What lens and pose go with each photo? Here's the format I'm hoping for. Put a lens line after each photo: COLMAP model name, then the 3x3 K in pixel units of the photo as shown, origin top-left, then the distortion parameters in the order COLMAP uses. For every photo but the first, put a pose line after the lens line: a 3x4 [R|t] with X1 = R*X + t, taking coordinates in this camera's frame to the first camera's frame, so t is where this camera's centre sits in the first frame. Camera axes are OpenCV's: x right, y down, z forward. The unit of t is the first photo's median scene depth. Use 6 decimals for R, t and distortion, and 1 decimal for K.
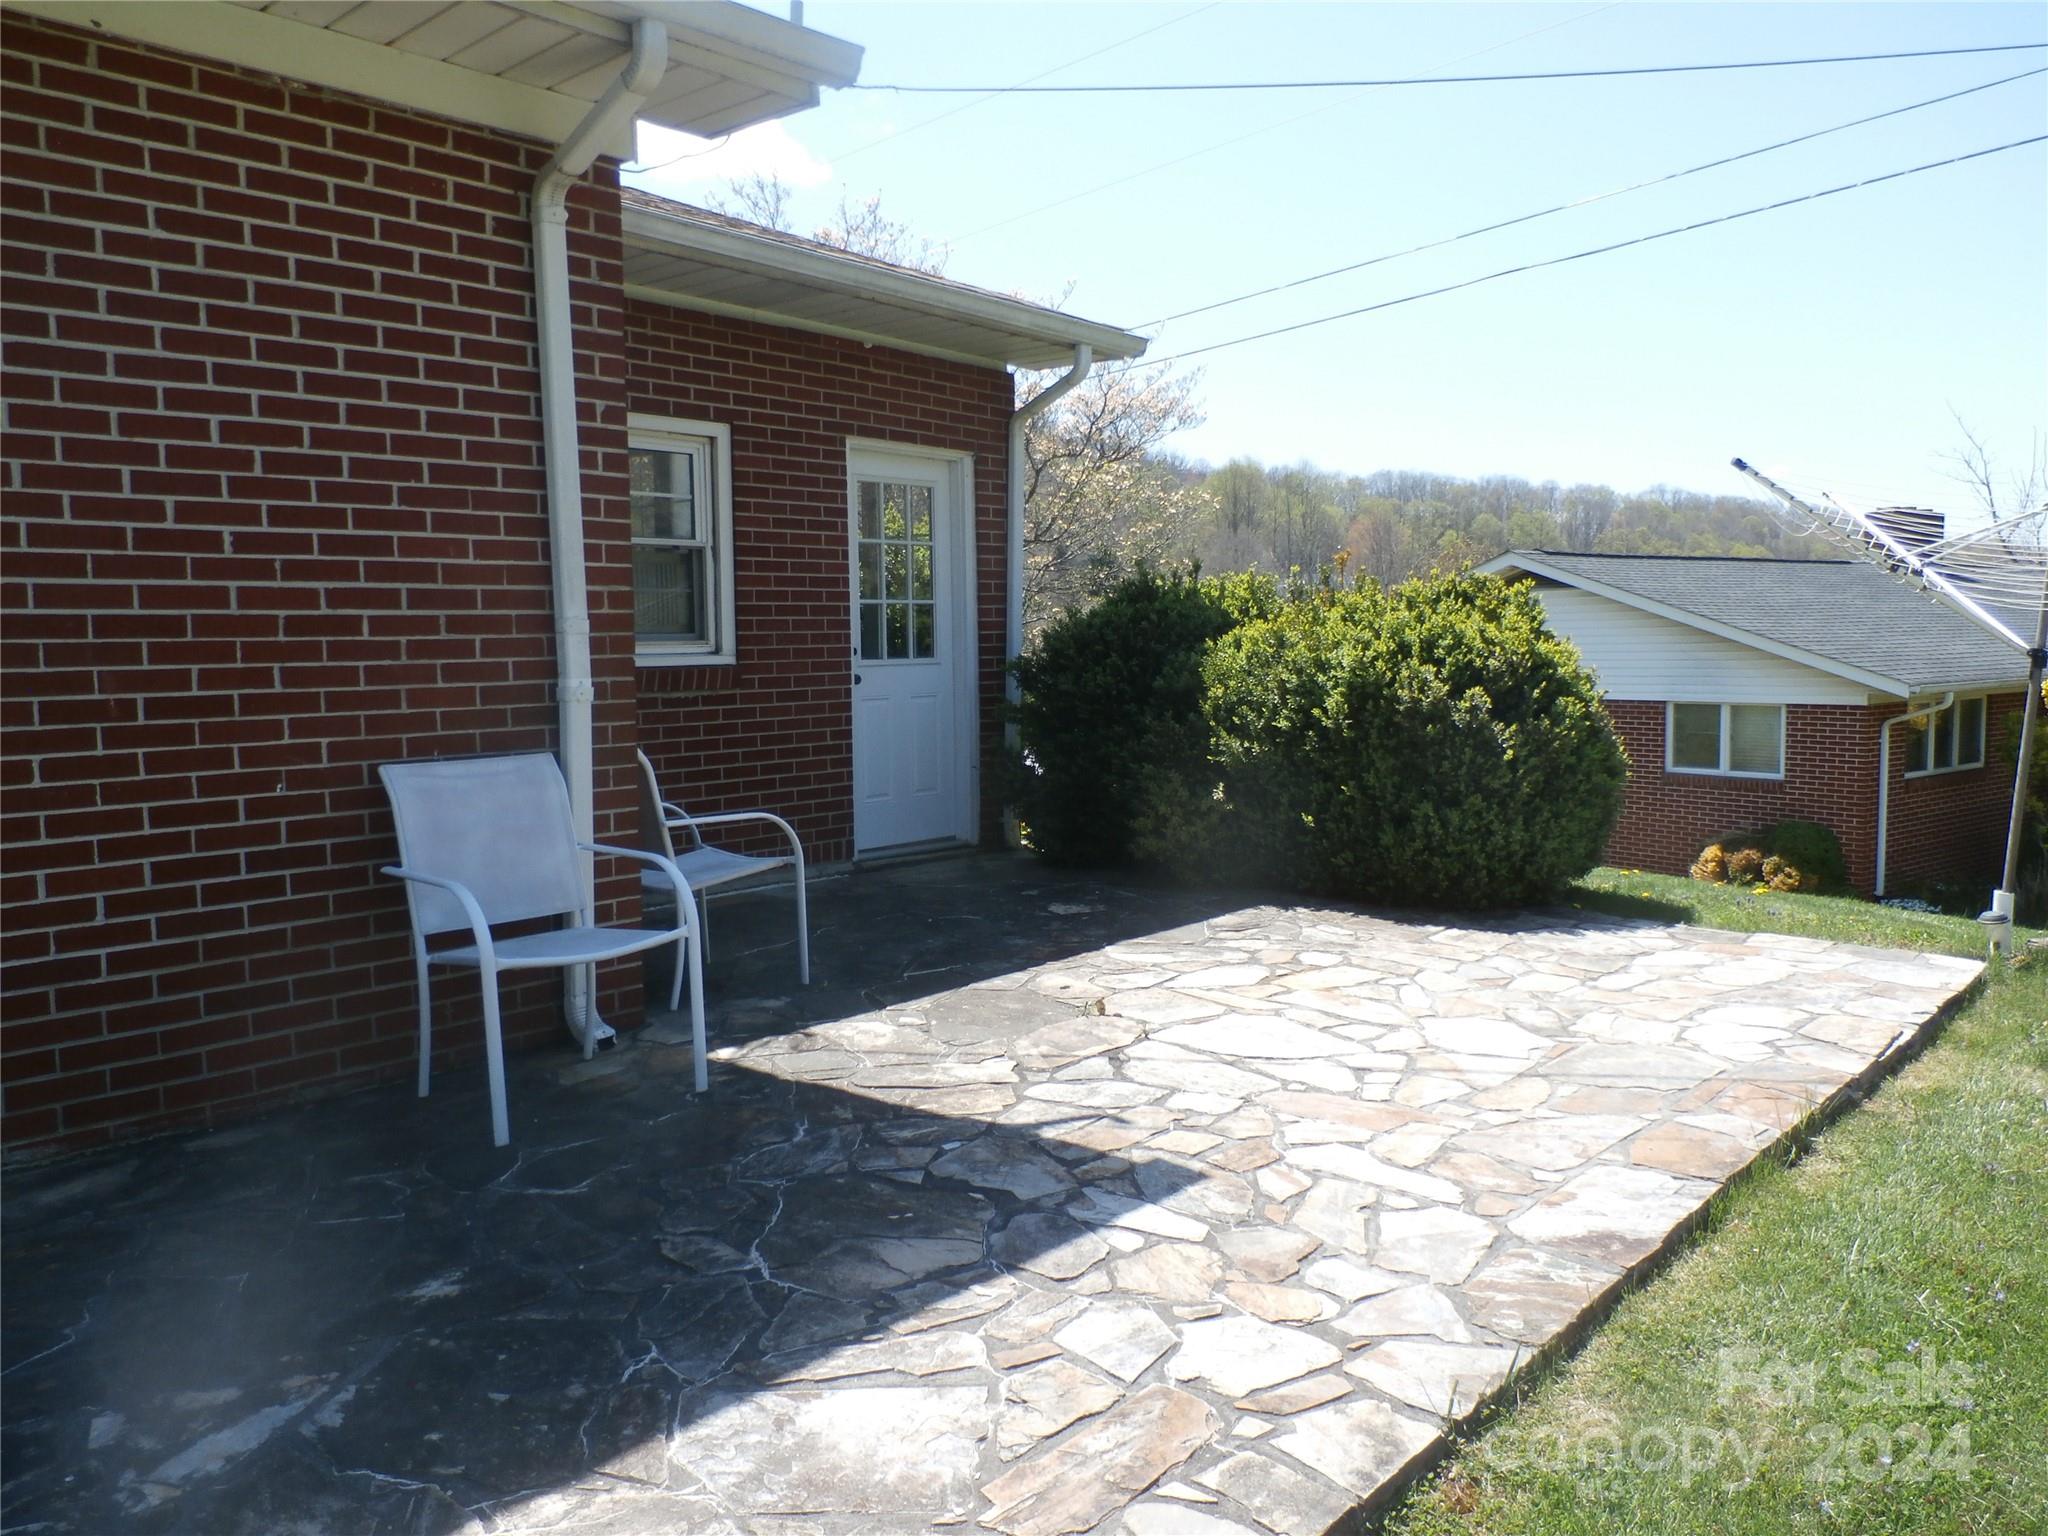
lens RADIAL K [[1616.4, 0, 1040.6], [0, 1616.4, 763.2], [0, 0, 1]] dist [0.017843, 0.014757]
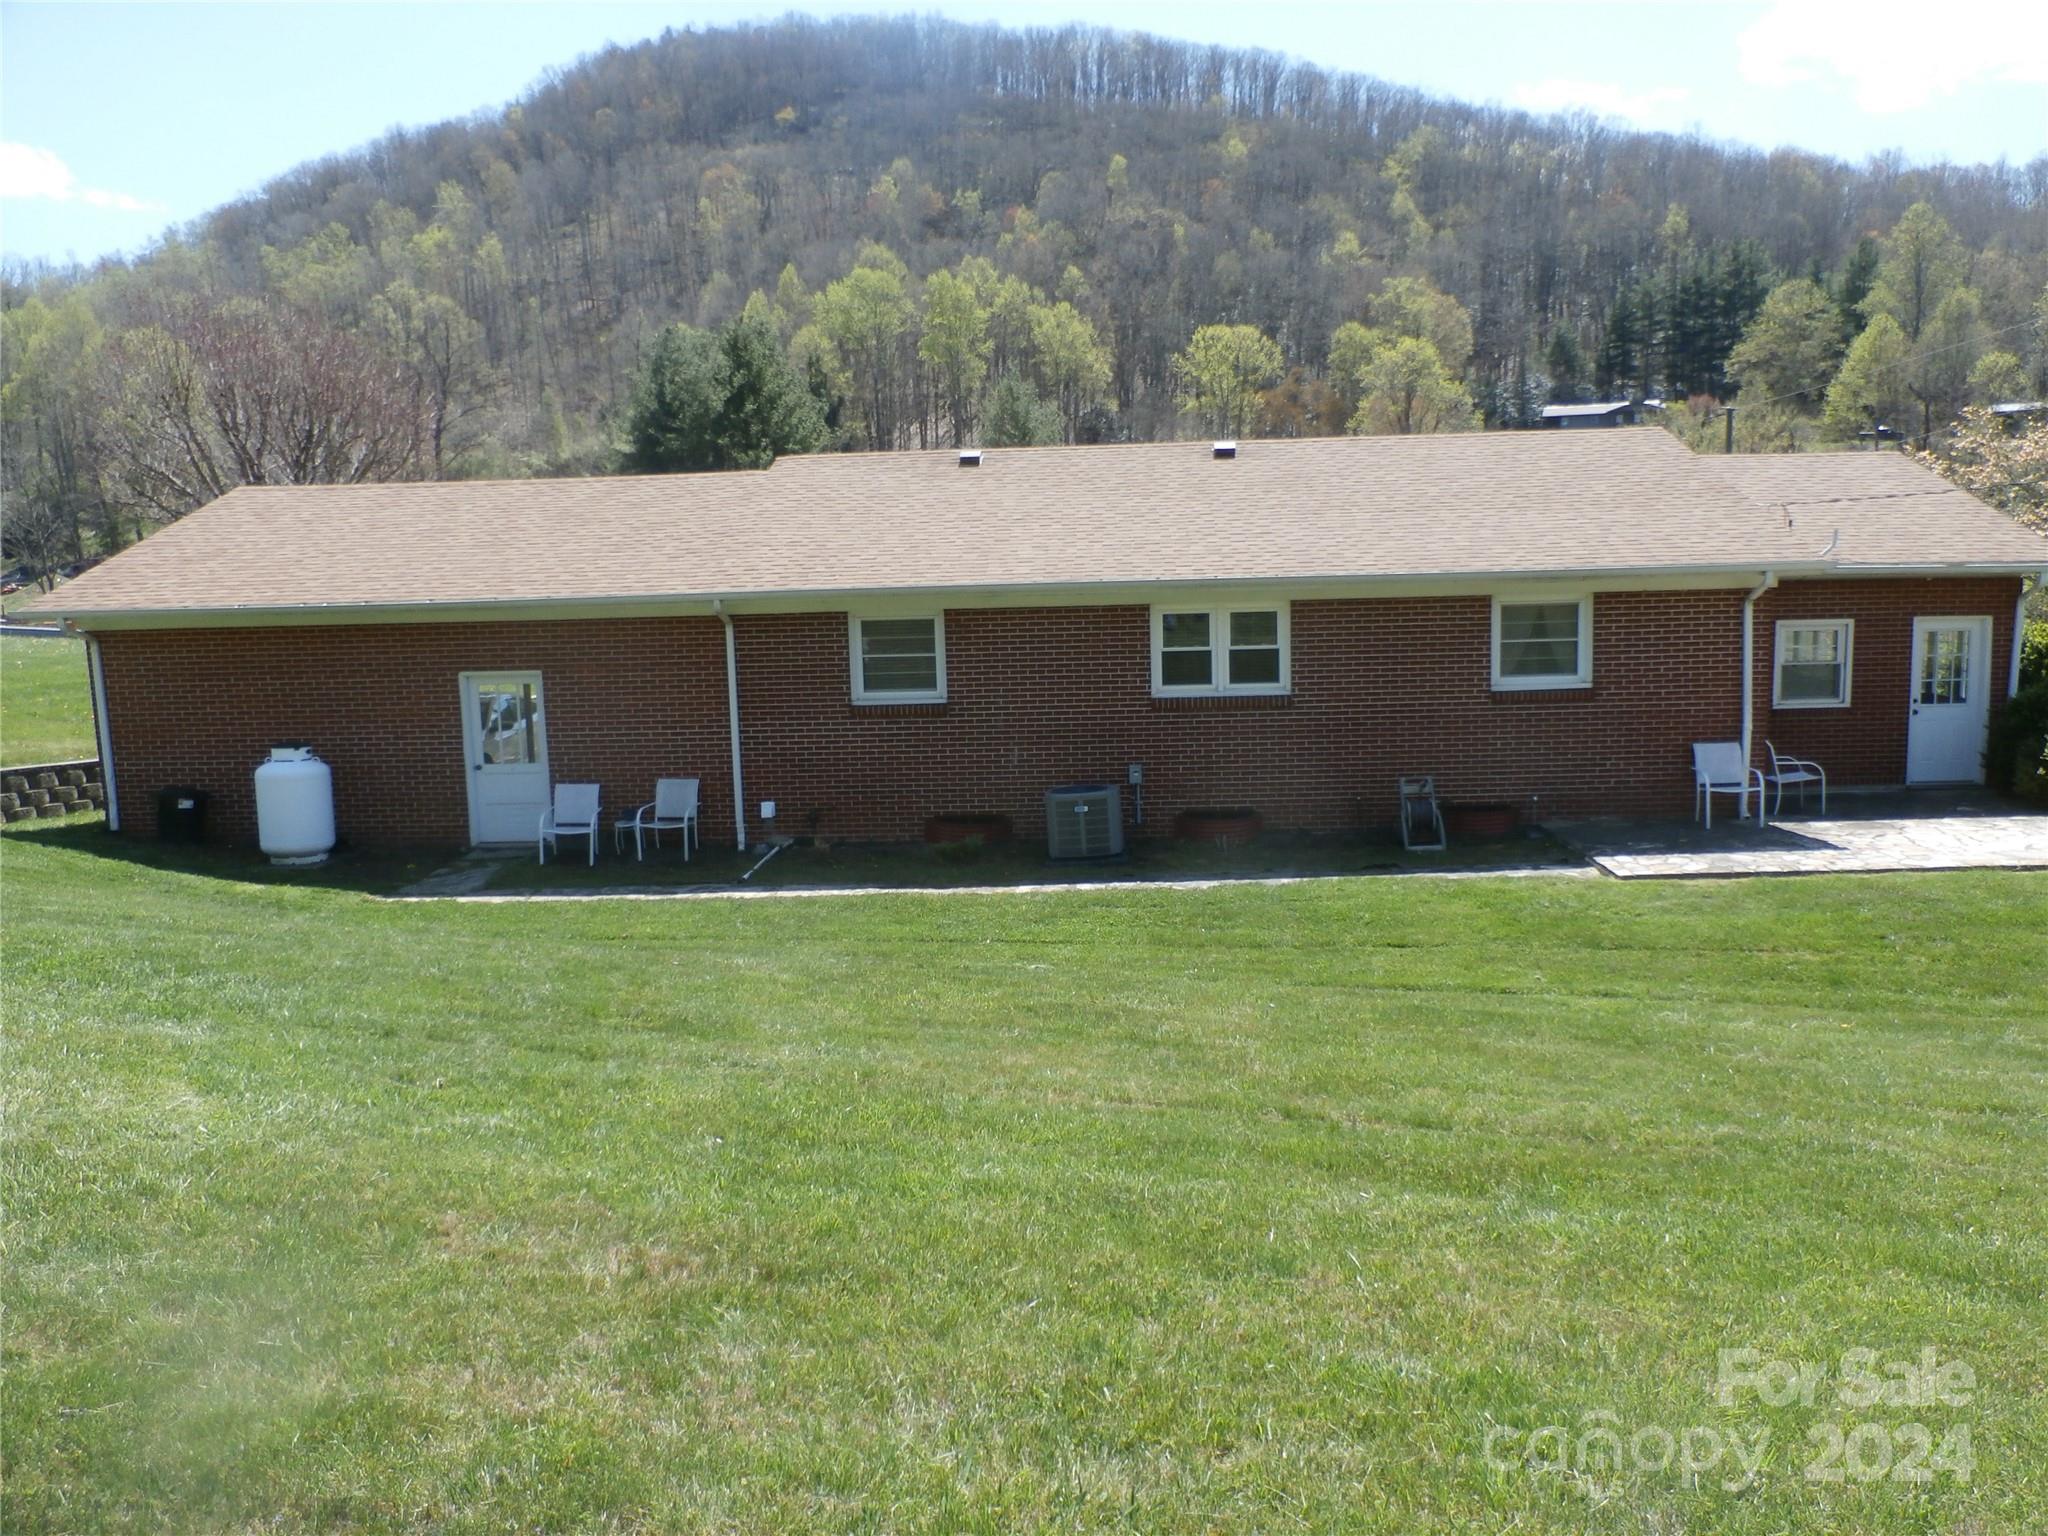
lens RADIAL K [[1616.4, 0, 1040.6], [0, 1616.4, 763.2], [0, 0, 1]] dist [0.017843, 0.014757]
pose [[0.644743, 0.090506, -0.759022, 1.585453], [-0.046608, 0.995773, 0.079146, -0.187462], [0.762977, -0.015652, 0.646236, -2.813506]]
